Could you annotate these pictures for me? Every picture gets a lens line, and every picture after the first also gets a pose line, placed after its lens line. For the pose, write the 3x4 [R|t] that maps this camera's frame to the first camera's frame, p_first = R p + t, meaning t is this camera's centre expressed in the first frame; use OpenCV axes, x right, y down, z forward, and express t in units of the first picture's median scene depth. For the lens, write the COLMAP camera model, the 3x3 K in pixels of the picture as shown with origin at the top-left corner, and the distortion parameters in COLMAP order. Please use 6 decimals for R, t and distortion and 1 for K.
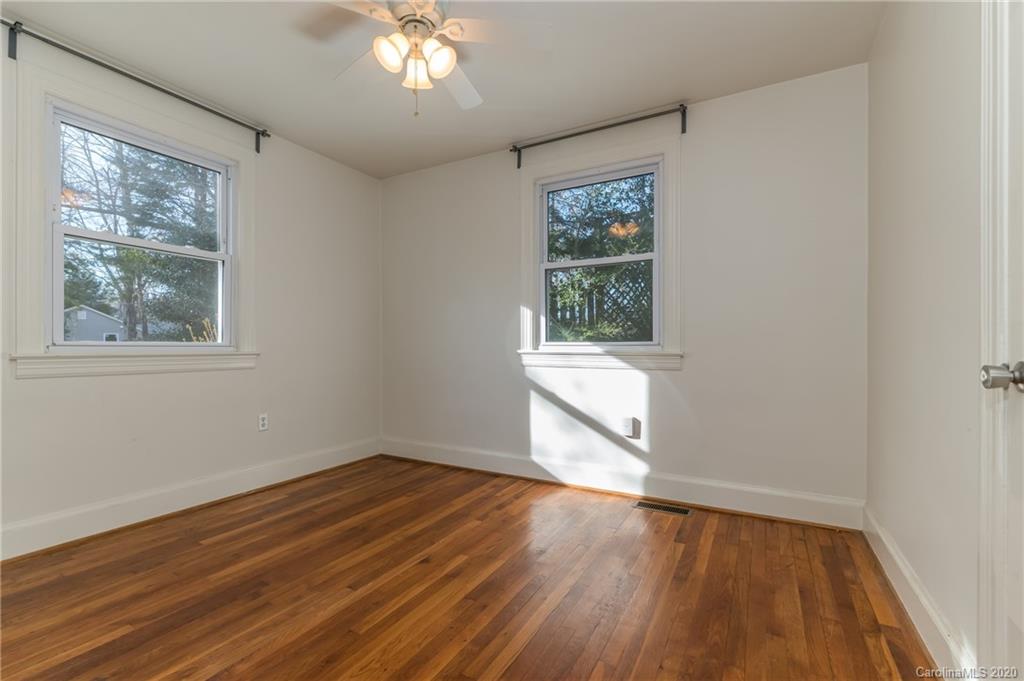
lens RADIAL K [[441.5, 0, 512.8], [0, 441.5, 344.1], [0, 0, 1]] dist [0.016411, 0.000212]
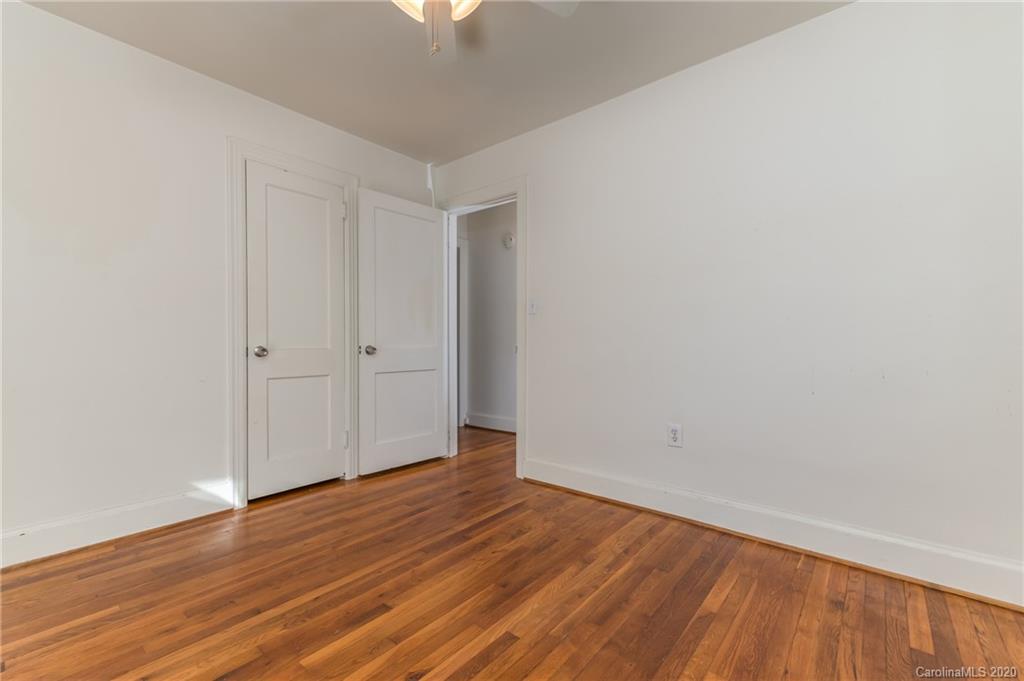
lens RADIAL K [[441.5, 0, 512.8], [0, 441.5, 344.1], [0, 0, 1]] dist [0.016411, 0.000212]
pose [[-0.979508, -0.003013, 0.201382, -0.581281], [-0.002165, 0.999988, 0.004430, 0.007157], [-0.201393, 0.003903, -0.979503, 1.988010]]
